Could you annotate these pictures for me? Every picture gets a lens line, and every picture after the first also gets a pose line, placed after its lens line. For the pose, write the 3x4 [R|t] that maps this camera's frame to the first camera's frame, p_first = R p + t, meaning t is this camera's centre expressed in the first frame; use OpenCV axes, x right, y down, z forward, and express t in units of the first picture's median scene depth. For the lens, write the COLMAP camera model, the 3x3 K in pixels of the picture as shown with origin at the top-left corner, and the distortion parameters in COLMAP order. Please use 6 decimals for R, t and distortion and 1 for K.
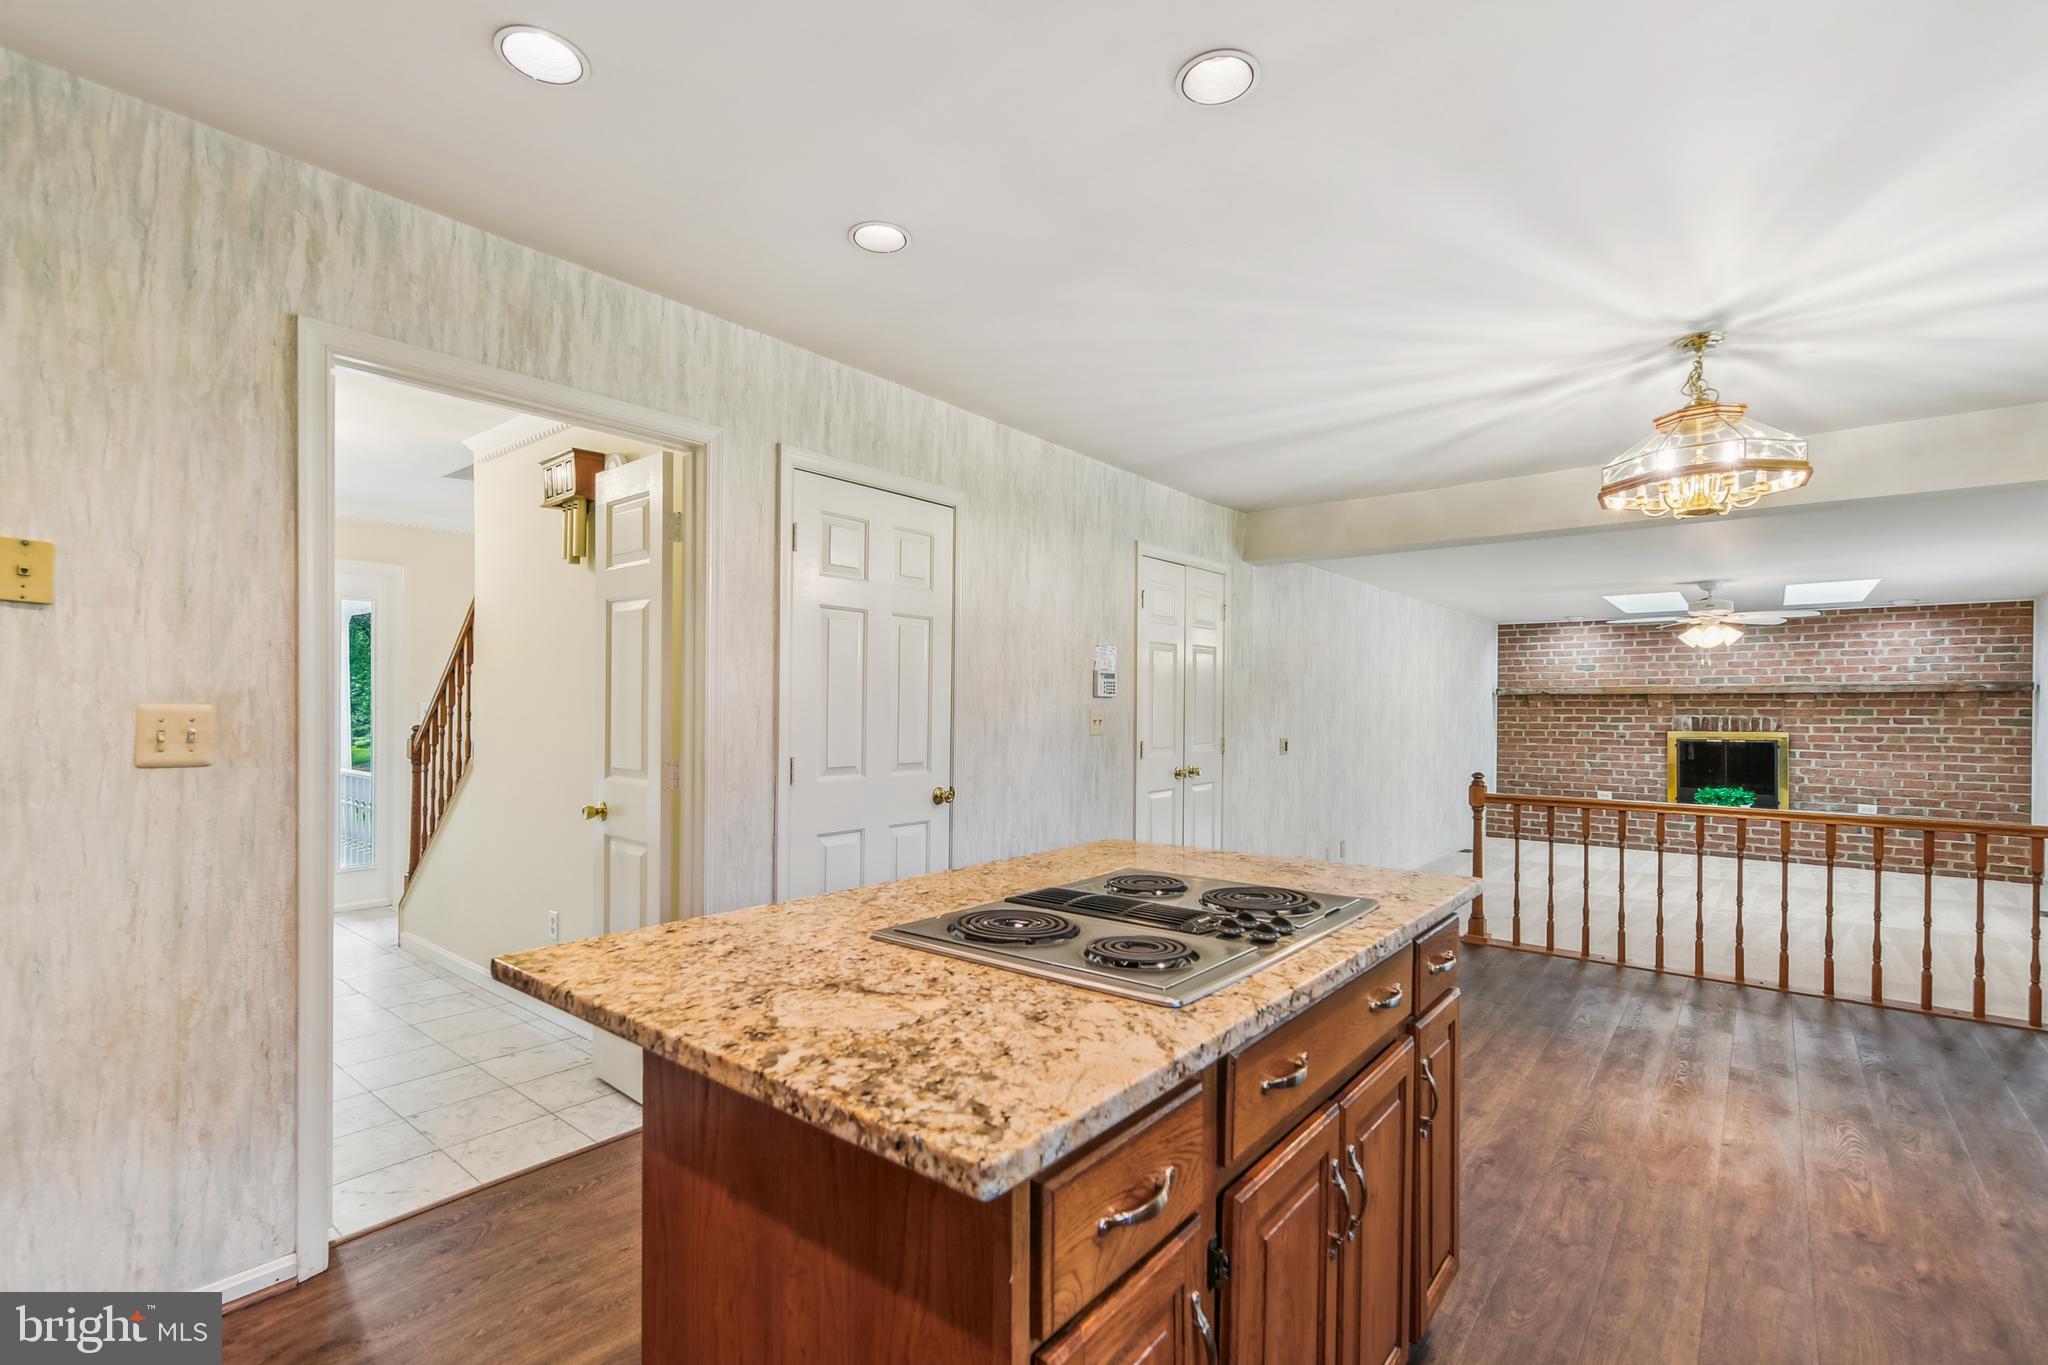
lens RADIAL K [[898.7, 0, 1021.0], [0, 898.7, 702.9], [0, 0, 1]] dist [0.004380, -0.000146]
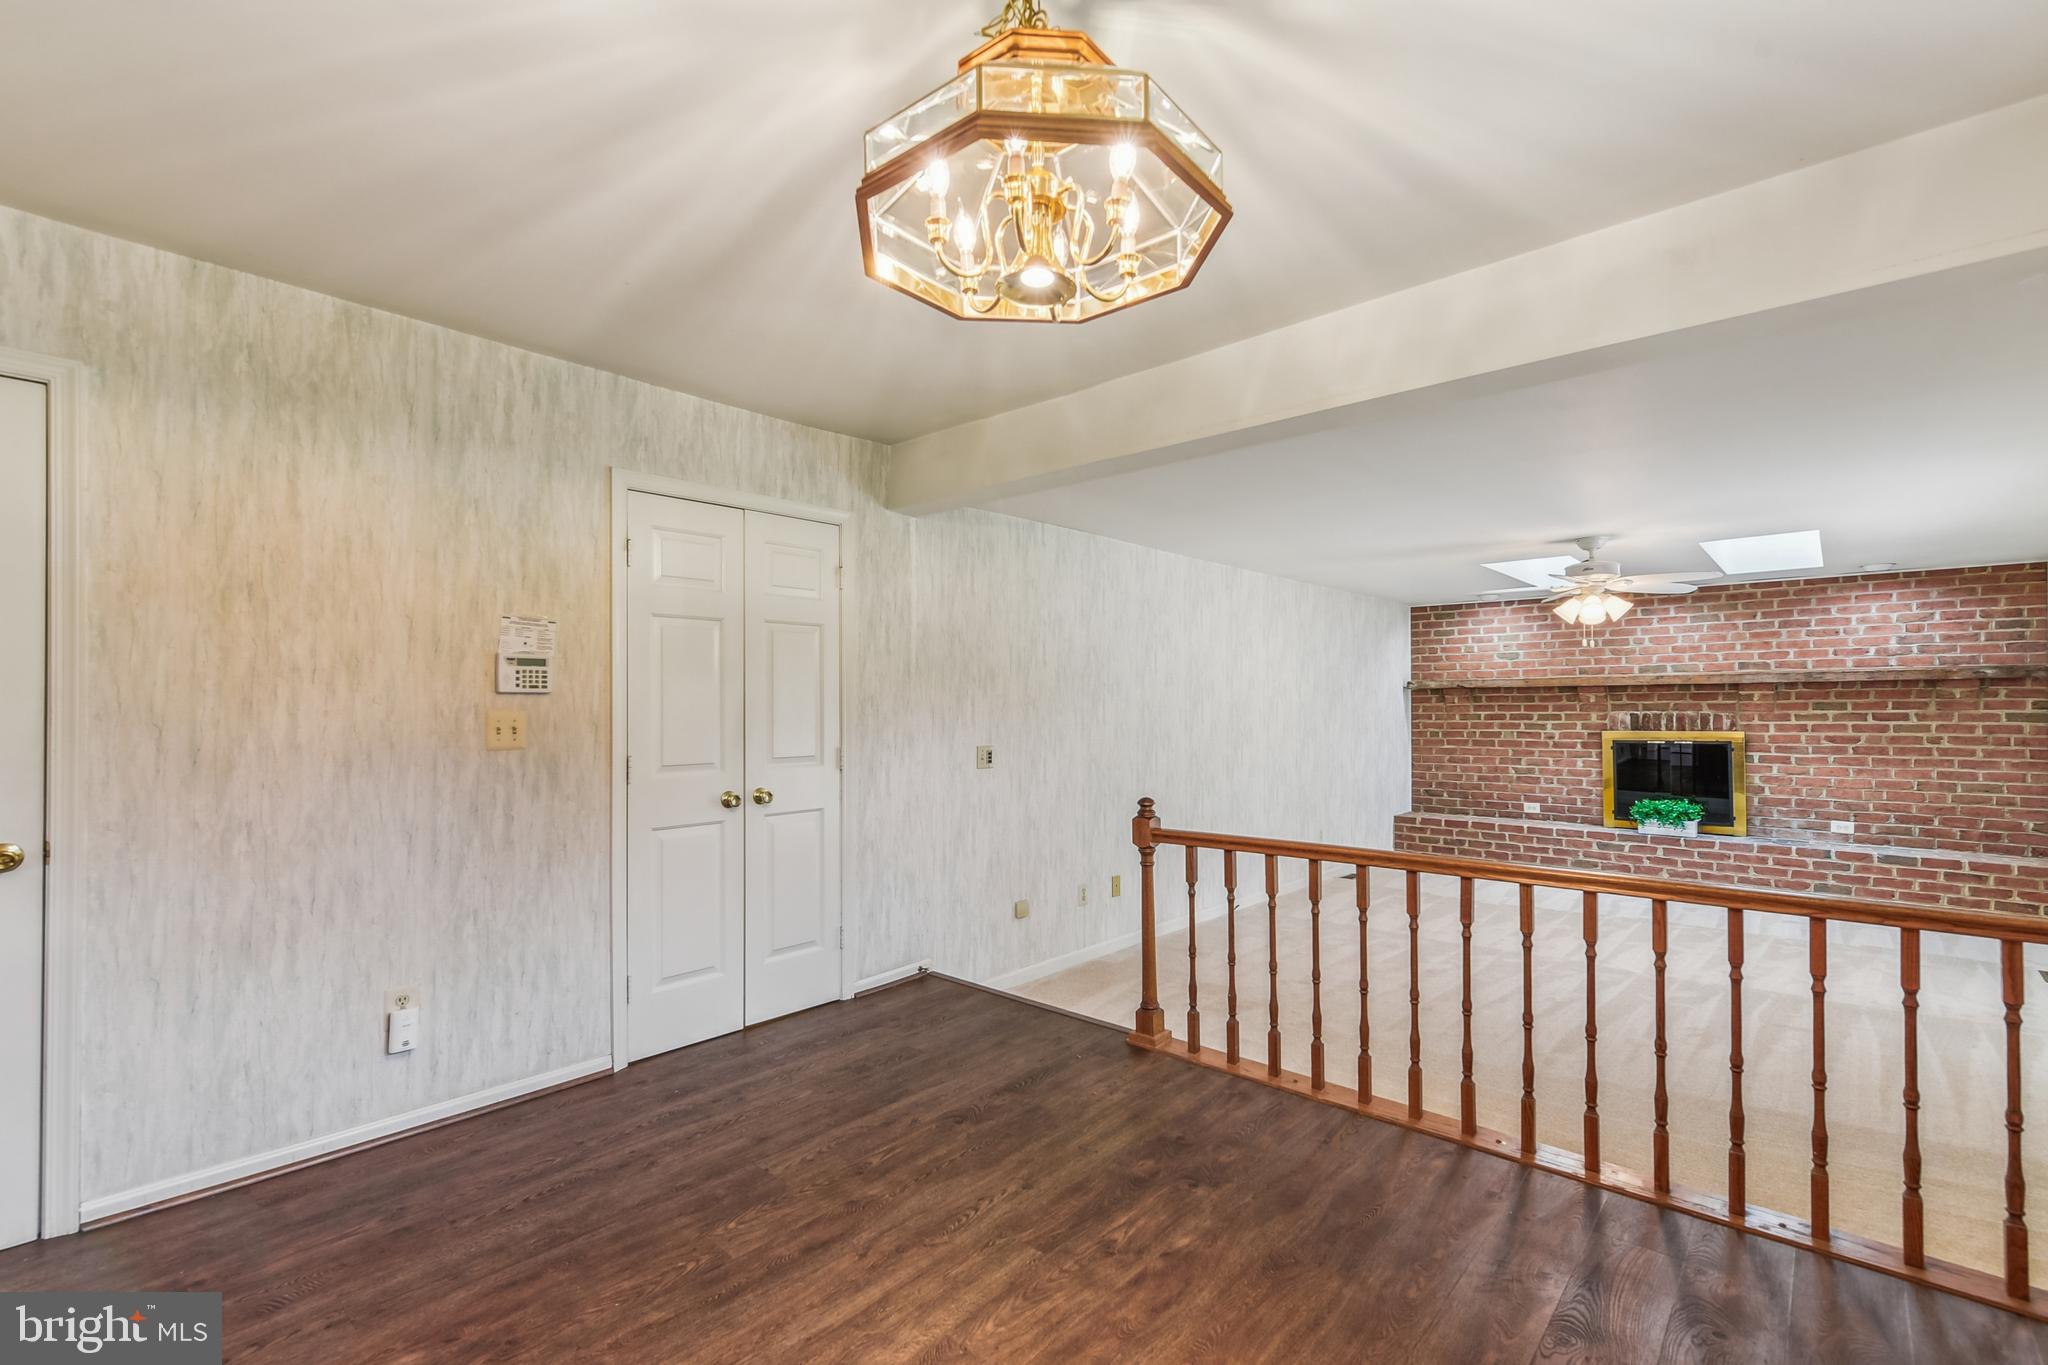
lens RADIAL K [[898.7, 0, 1007.0], [0, 898.7, 690.3], [0, 0, 1]] dist [0.004380, -0.000146]
pose [[0.998922, -0.009036, -0.045531, 0.227155], [0.008367, 0.999855, -0.014862, 0.002005], [0.045659, 0.014465, 0.998852, 0.158653]]
